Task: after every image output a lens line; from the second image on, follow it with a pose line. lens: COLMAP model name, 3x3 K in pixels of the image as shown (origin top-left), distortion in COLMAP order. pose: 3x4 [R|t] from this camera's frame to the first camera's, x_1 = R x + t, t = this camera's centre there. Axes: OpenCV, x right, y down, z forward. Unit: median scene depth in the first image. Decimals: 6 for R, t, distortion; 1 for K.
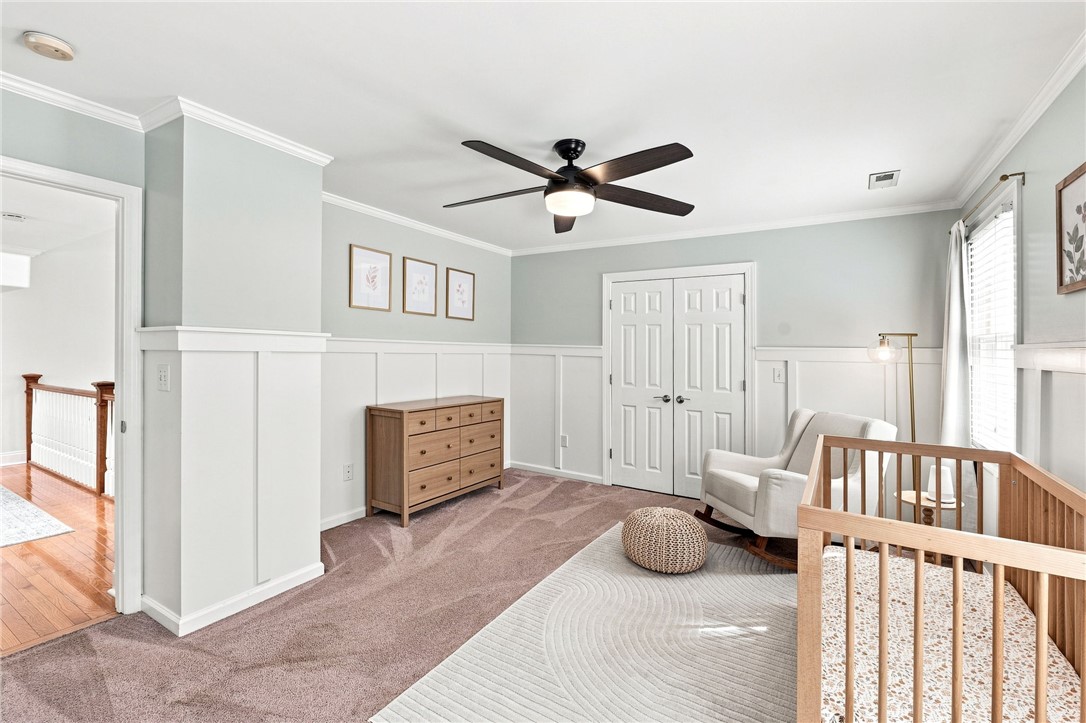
lens RADIAL K [[476.1, 0, 545.2], [0, 476.1, 352.3], [0, 0, 1]] dist [-0.009668, -0.000104]
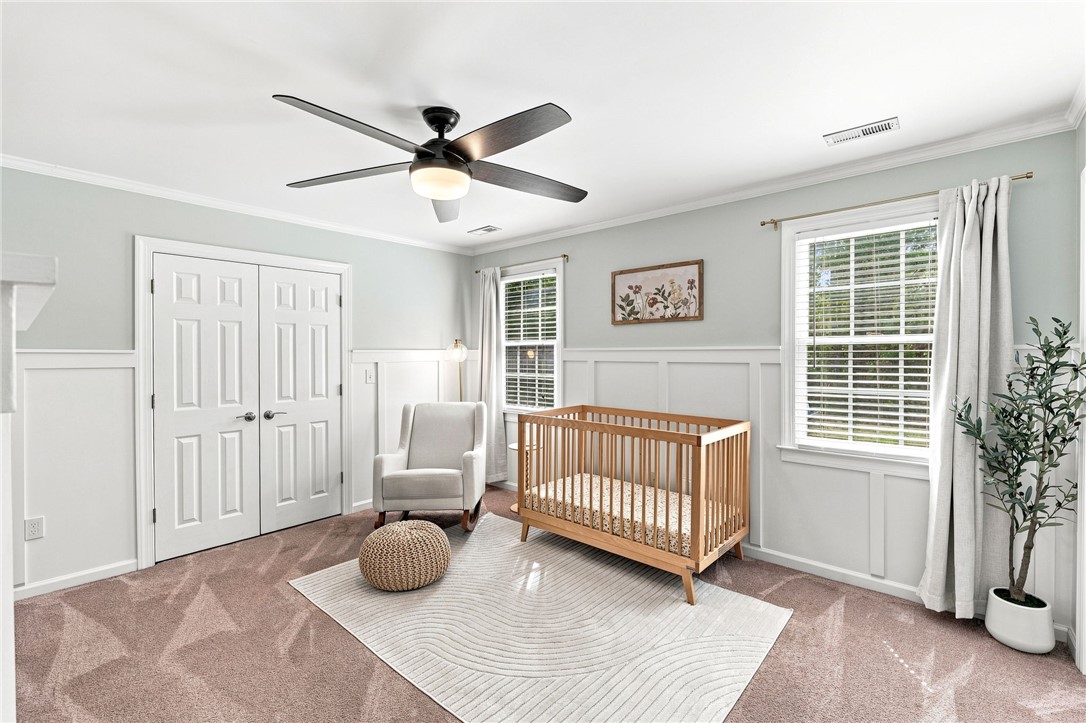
lens RADIAL K [[476.1, 0, 551.7], [0, 476.1, 353.8], [0, 0, 1]] dist [-0.009668, -0.000104]
pose [[0.161408, -0.018740, 0.986710, -0.441026], [0.012269, 0.999781, 0.016981, -0.013314], [-0.986812, 0.009365, 0.161602, 0.392426]]
